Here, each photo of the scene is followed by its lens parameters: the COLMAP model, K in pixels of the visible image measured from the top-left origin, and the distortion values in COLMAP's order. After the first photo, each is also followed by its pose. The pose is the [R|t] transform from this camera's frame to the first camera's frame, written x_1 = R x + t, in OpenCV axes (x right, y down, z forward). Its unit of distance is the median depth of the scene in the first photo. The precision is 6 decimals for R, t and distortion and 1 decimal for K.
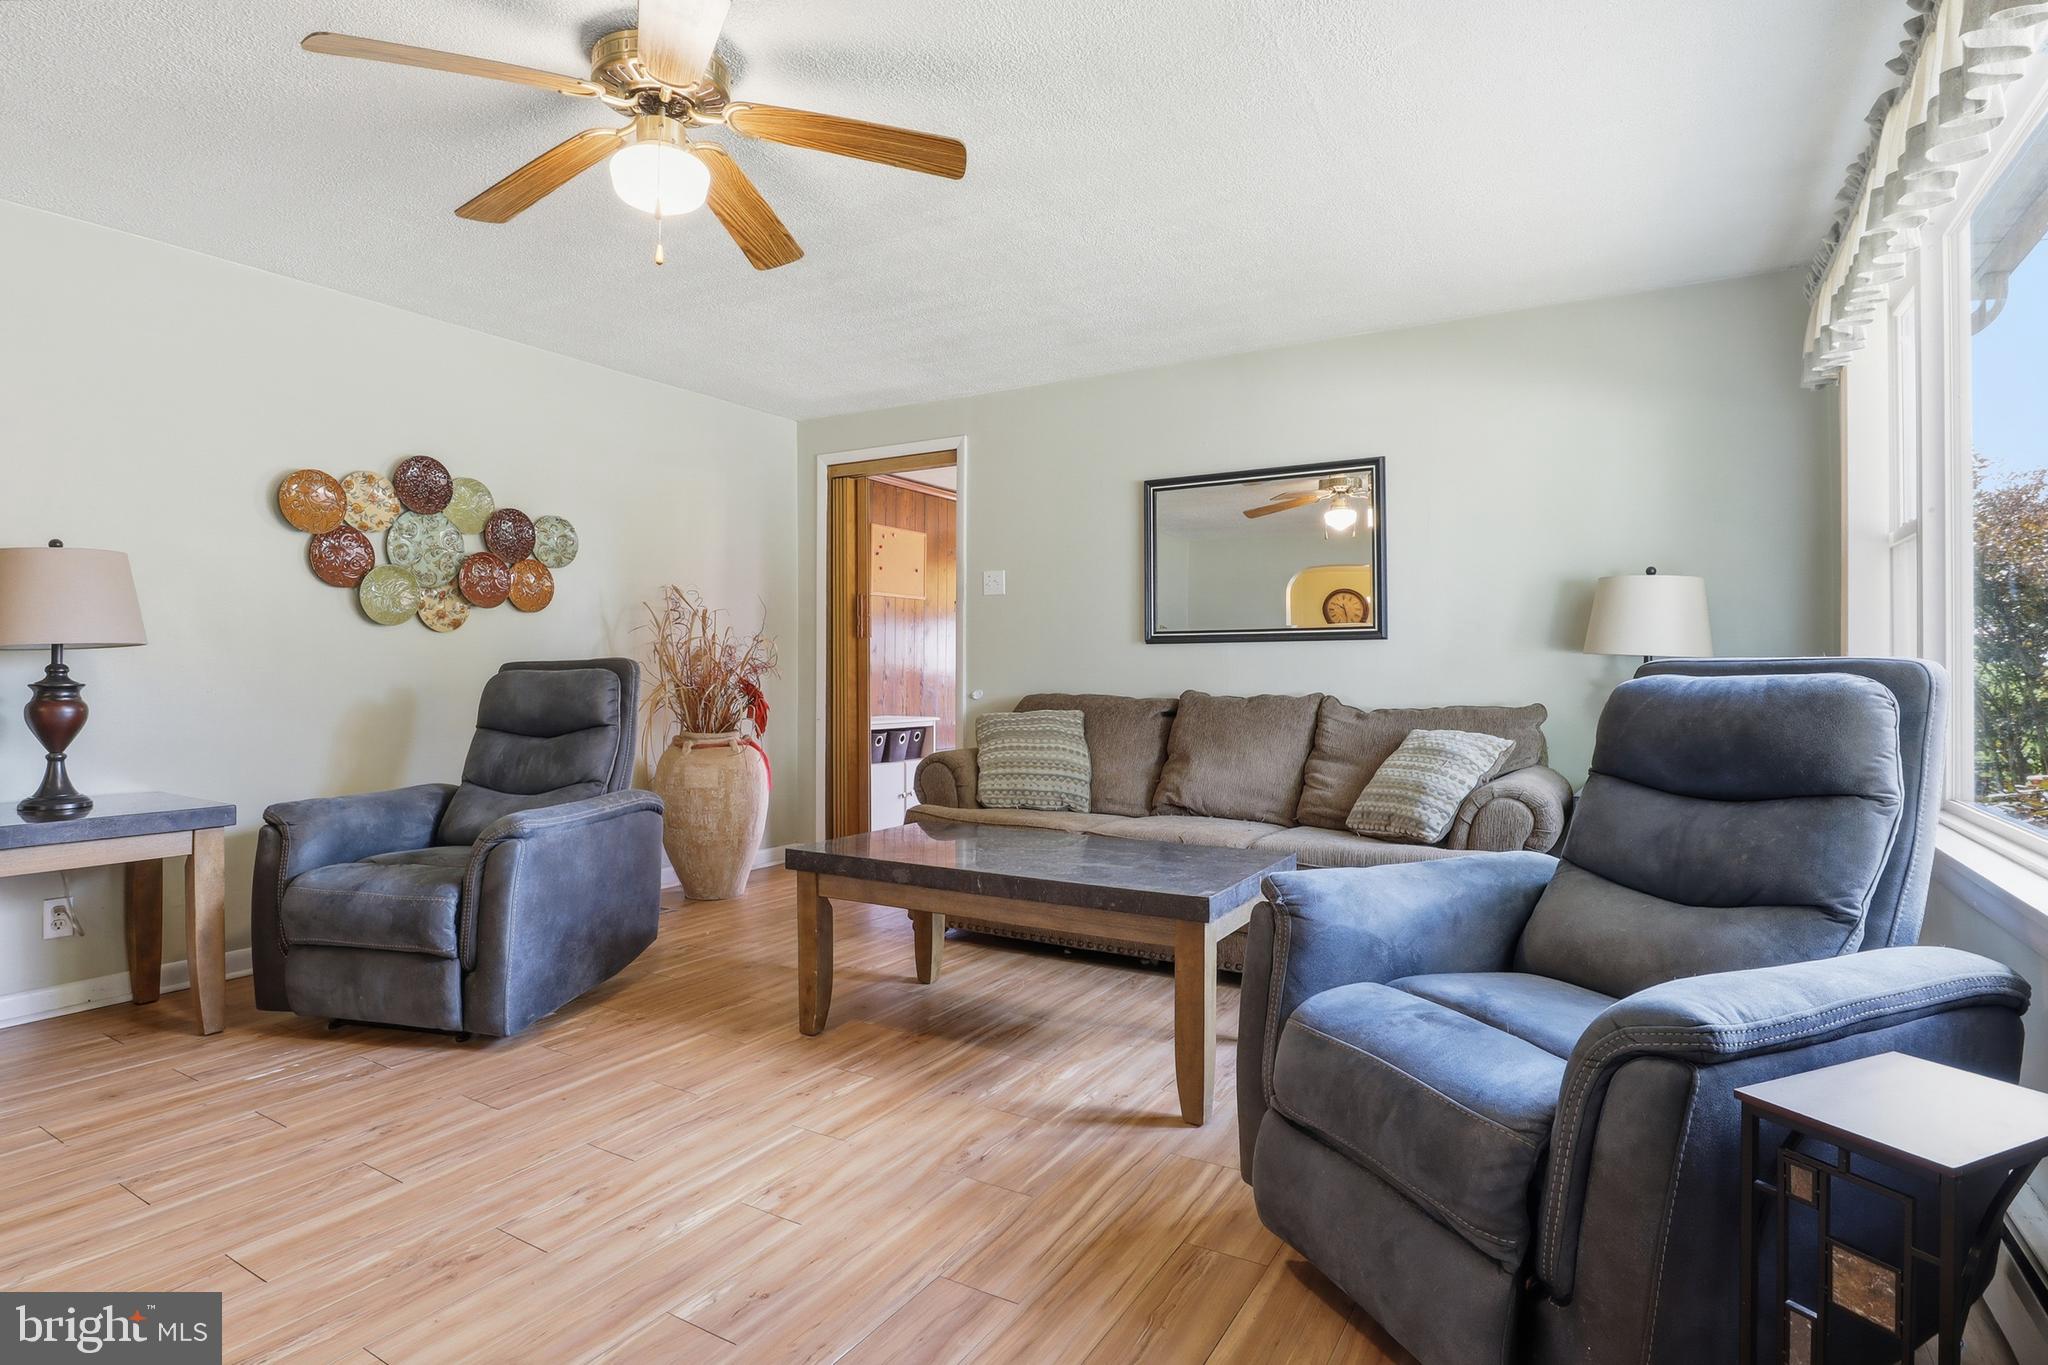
lens RADIAL K [[1059.1, 0, 1026.2], [0, 1059.1, 668.5], [0, 0, 1]] dist [-0.007656, -0.000238]
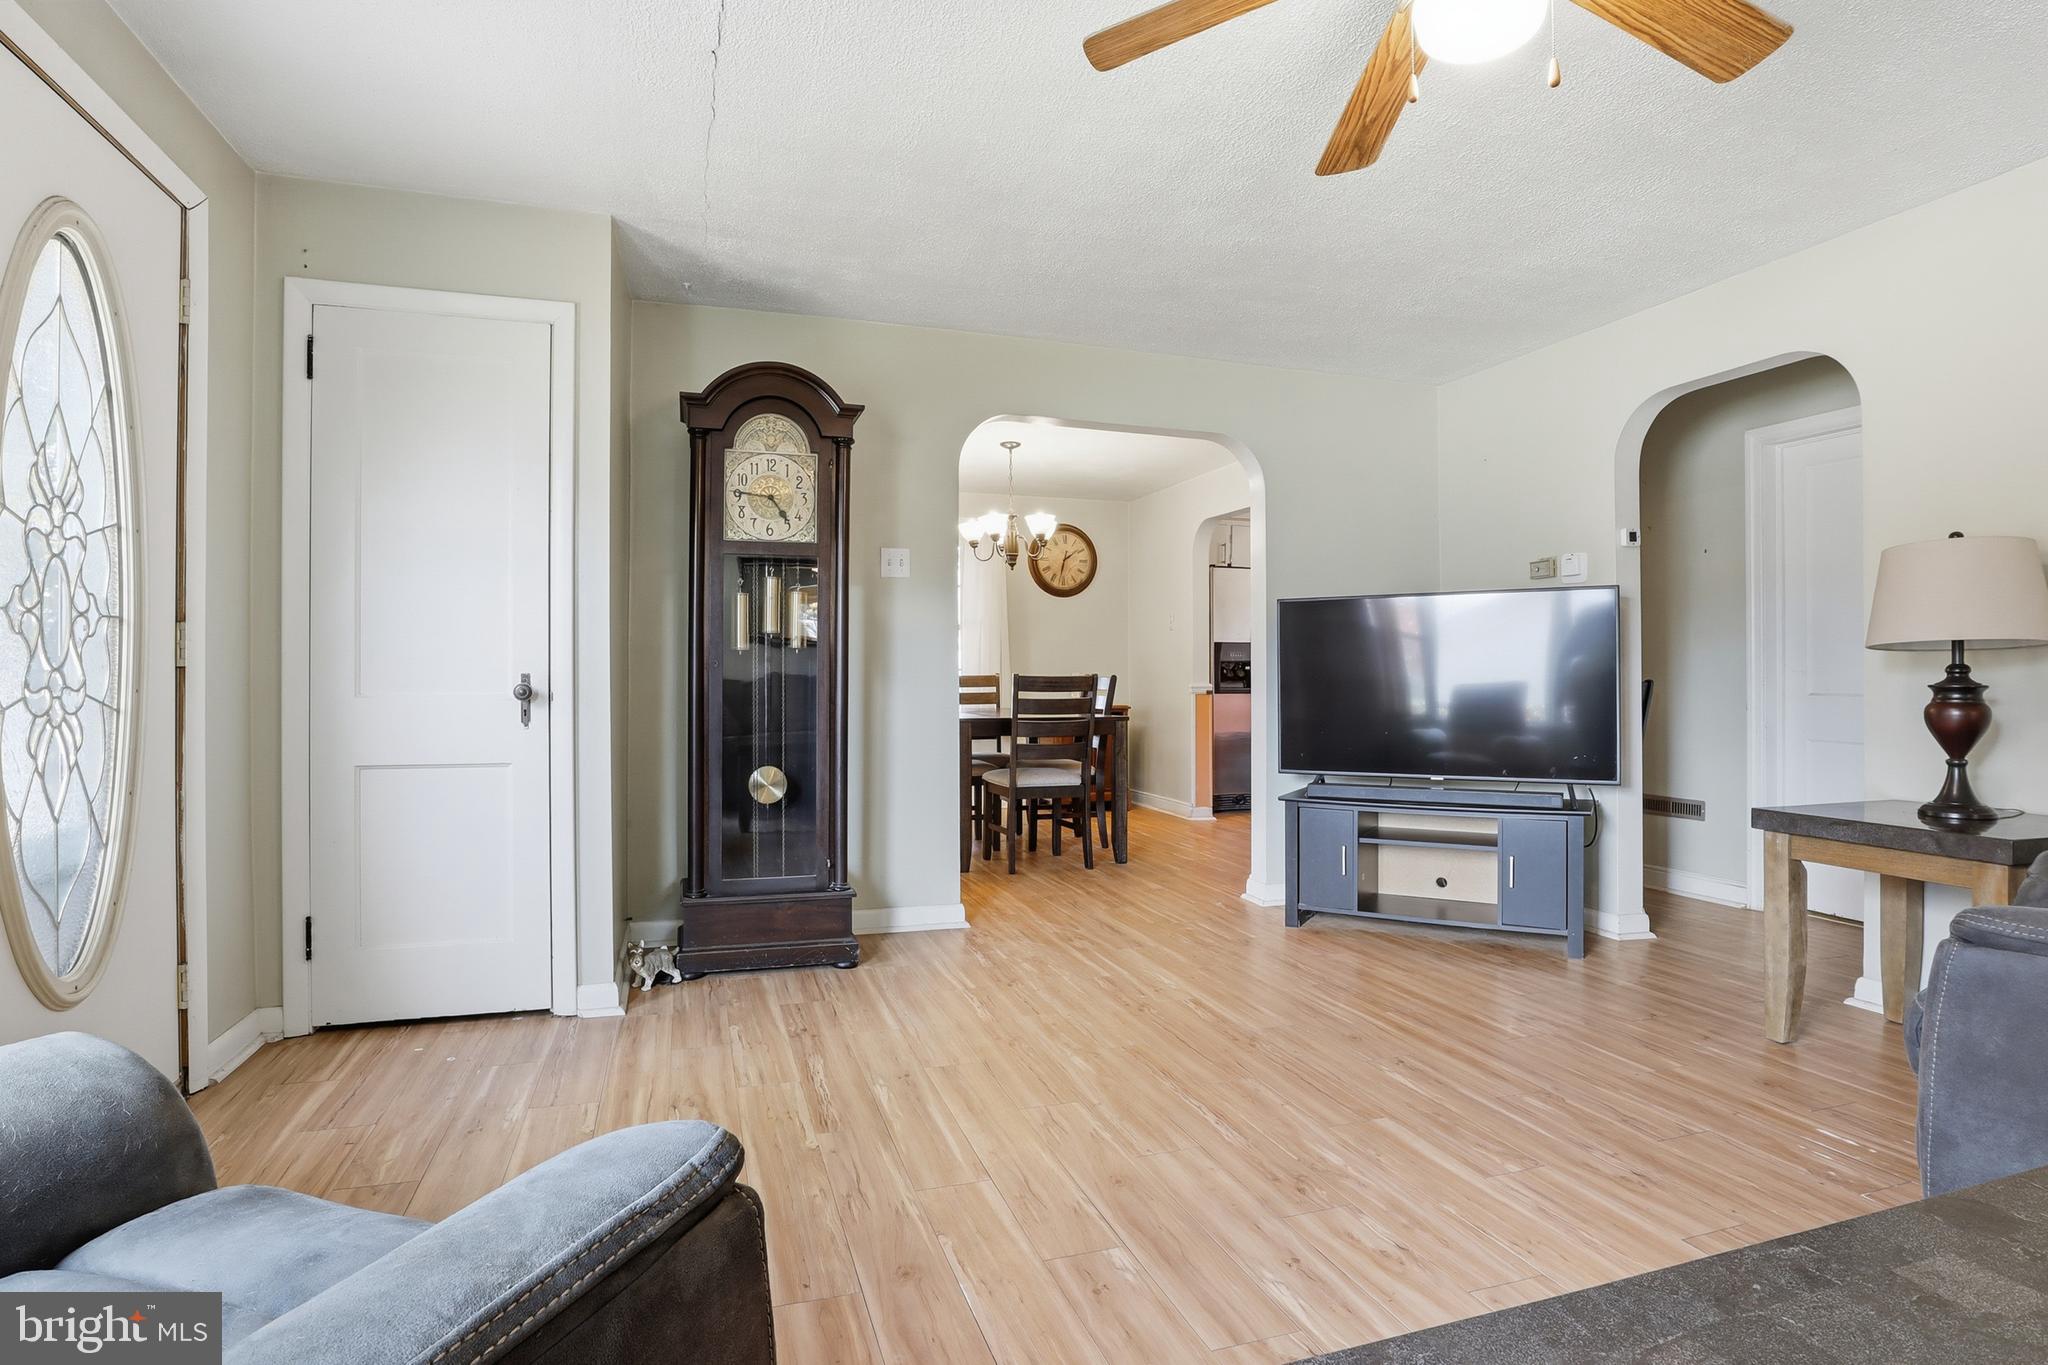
lens RADIAL K [[1059.1, 0, 1021.0], [0, 1059.1, 684.8], [0, 0, 1]] dist [-0.007656, -0.000238]
pose [[-0.660805, 0.001690, -0.750556, 0.346553], [0.003675, 0.999993, -0.000984, 0.012449], [0.750549, -0.003409, -0.660806, 1.013189]]
